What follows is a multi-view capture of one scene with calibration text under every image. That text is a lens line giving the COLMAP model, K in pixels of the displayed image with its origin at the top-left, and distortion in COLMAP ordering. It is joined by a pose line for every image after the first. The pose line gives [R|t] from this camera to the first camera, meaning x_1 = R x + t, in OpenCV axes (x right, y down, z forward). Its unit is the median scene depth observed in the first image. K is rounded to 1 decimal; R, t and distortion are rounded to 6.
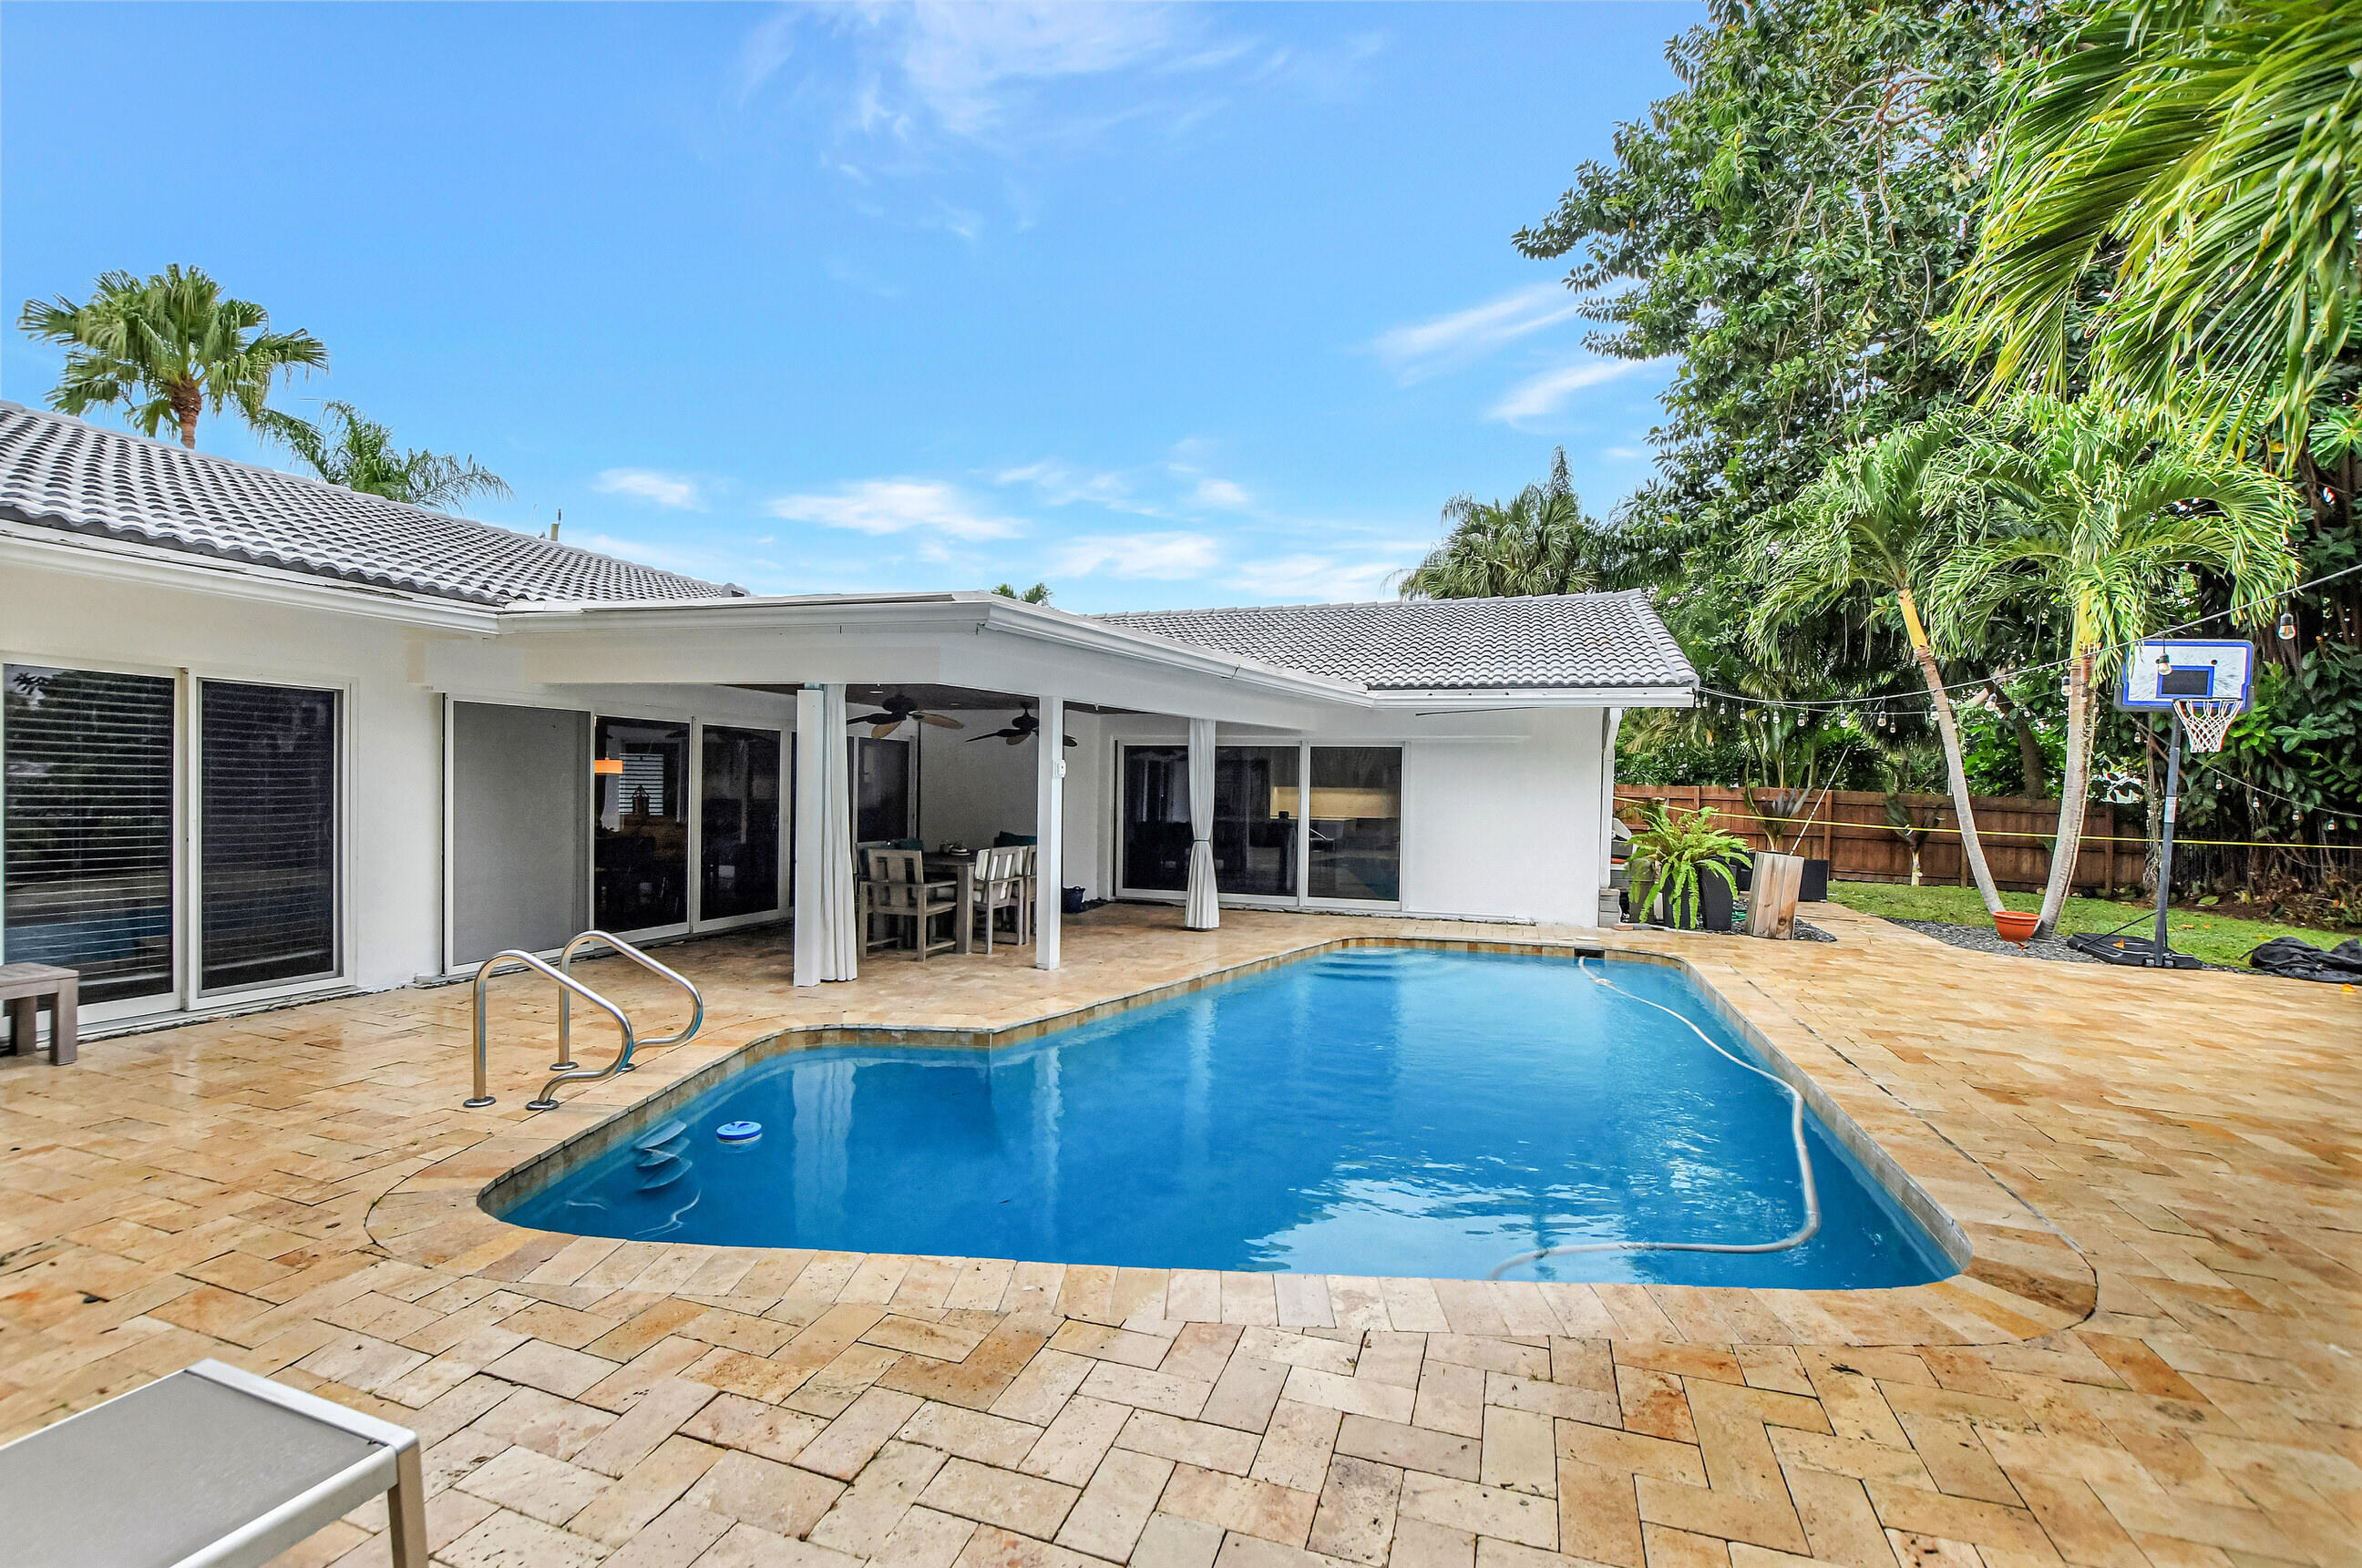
lens RADIAL K [[1049.1, 0, 1161.7], [0, 1049.1, 791.7], [0, 0, 1]] dist [-0.017245, -0.000206]
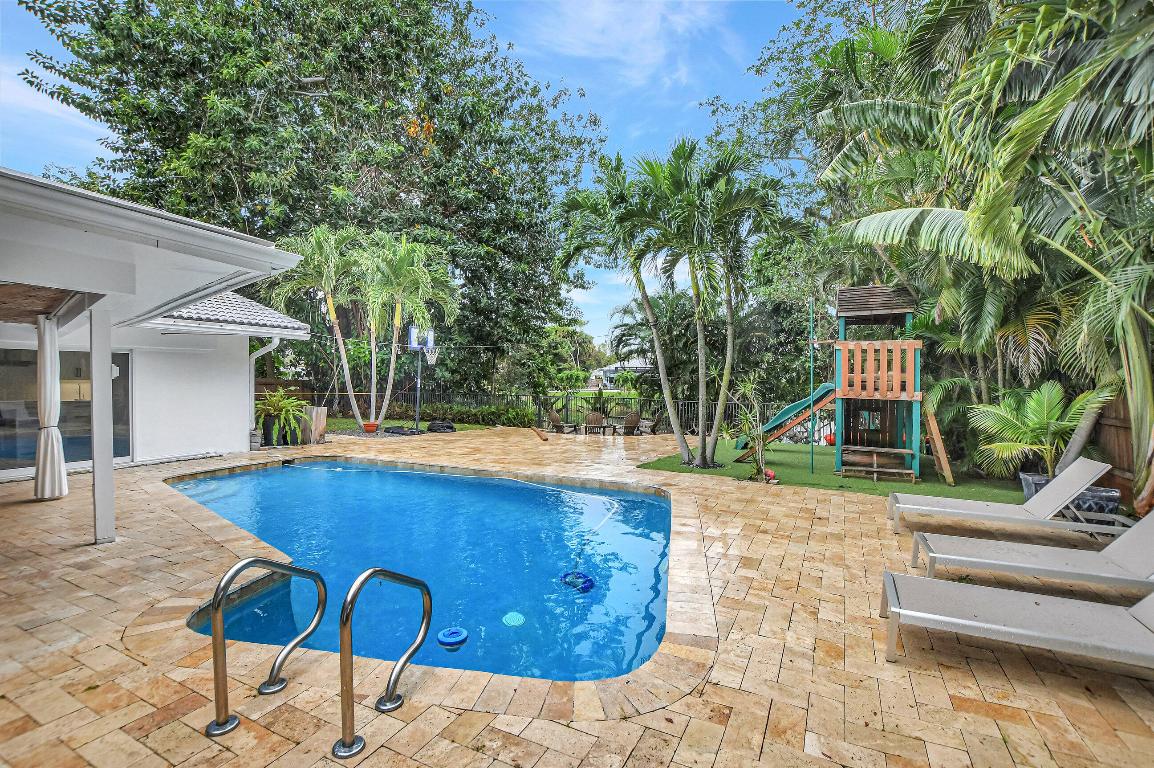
lens RADIAL K [[512.6, 0, 567.6], [0, 512.6, 387.7], [0, 0, 1]] dist [-0.017245, -0.000206]
pose [[0.150477, -0.032373, 0.988083, -1.192233], [0.005230, 0.999476, 0.031950, -0.038305], [-0.988600, 0.000360, 0.150567, 0.829421]]
